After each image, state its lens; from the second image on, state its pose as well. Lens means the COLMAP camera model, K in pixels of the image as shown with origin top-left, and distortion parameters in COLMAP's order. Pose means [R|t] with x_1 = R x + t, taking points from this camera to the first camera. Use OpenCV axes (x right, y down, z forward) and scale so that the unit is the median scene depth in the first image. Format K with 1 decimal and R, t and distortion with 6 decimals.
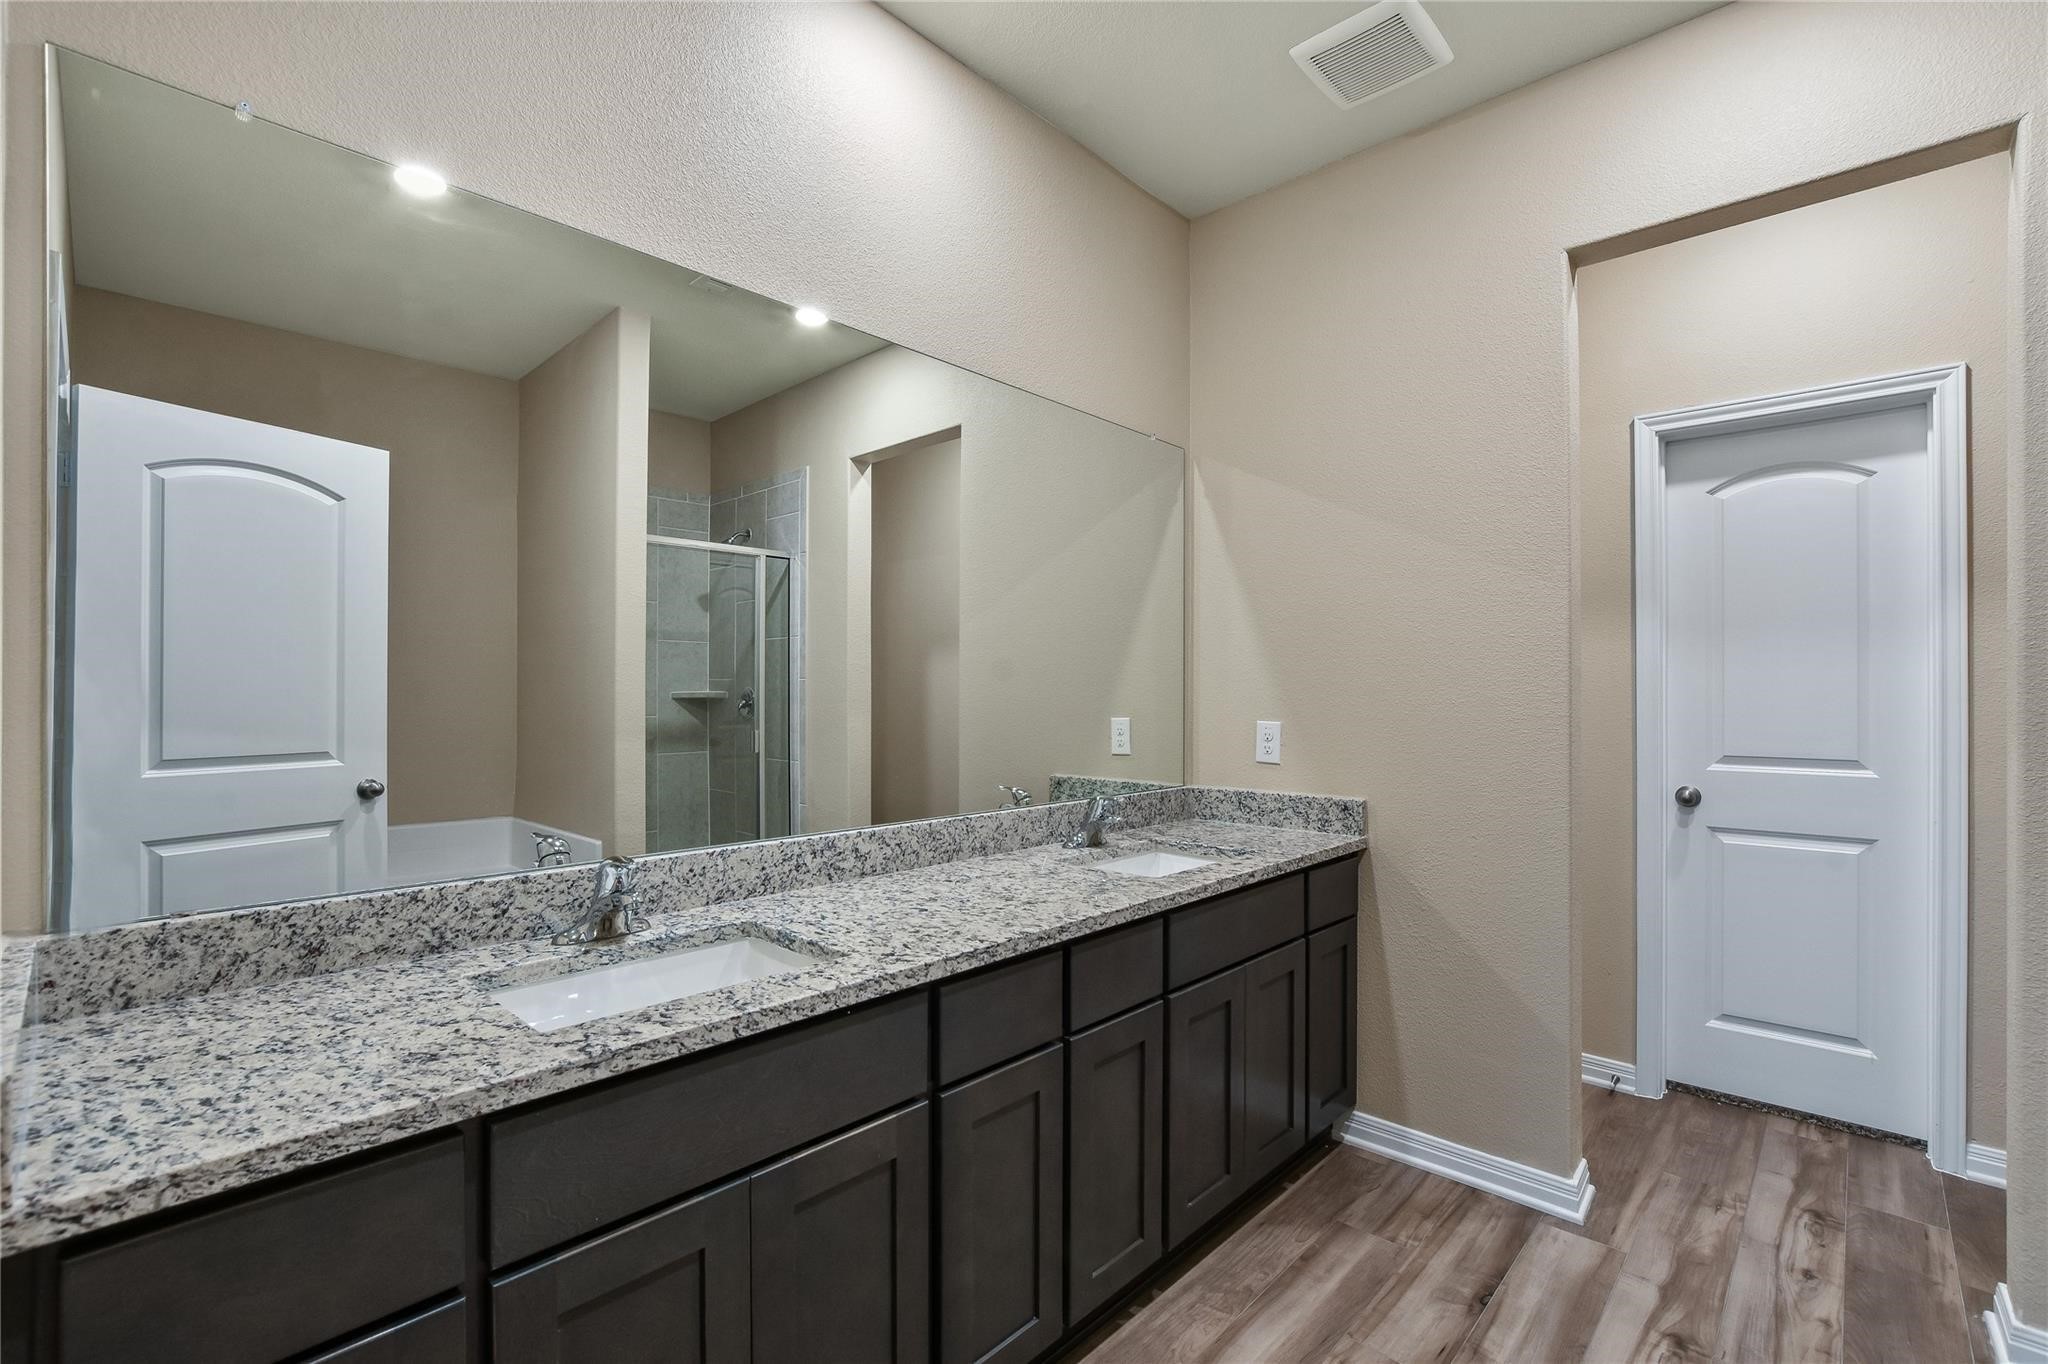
lens RADIAL K [[922.9, 0, 1024.0], [0, 922.9, 682.0], [0, 0, 1]] dist [-0.012969, 0.000172]
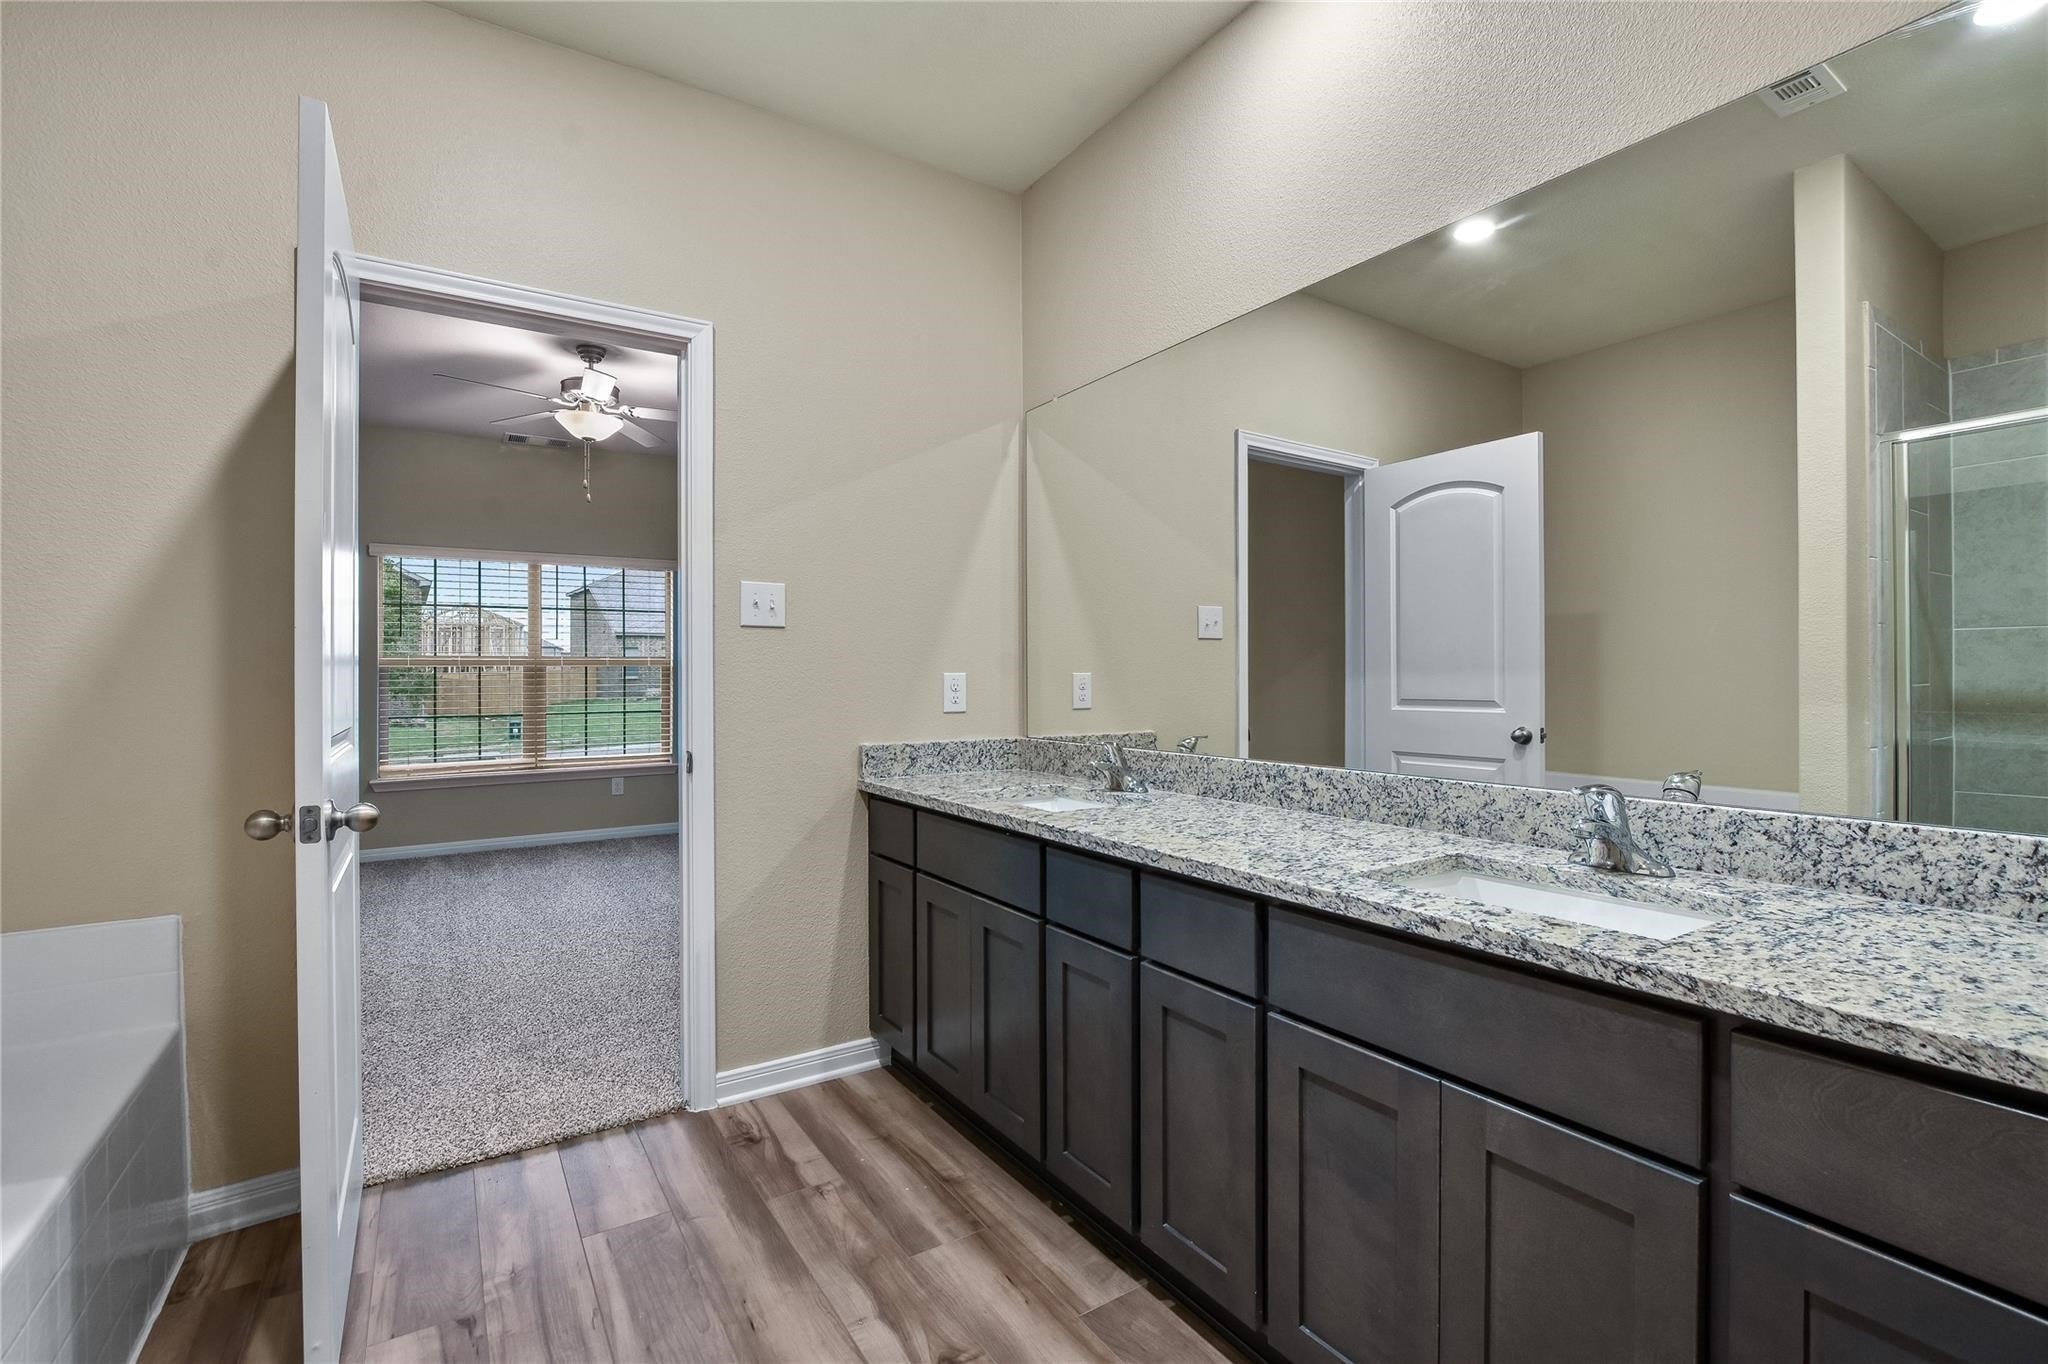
lens RADIAL K [[906.4, 0, 1024.0], [0, 906.4, 682.0], [0, 0, 1]] dist [0.002571, 0.000485]
pose [[-0.248070, -0.000282, -0.968742, 0.891094], [0.010328, 0.999942, -0.002936, 0.068011], [0.968687, -0.010734, -0.248053, 0.957502]]
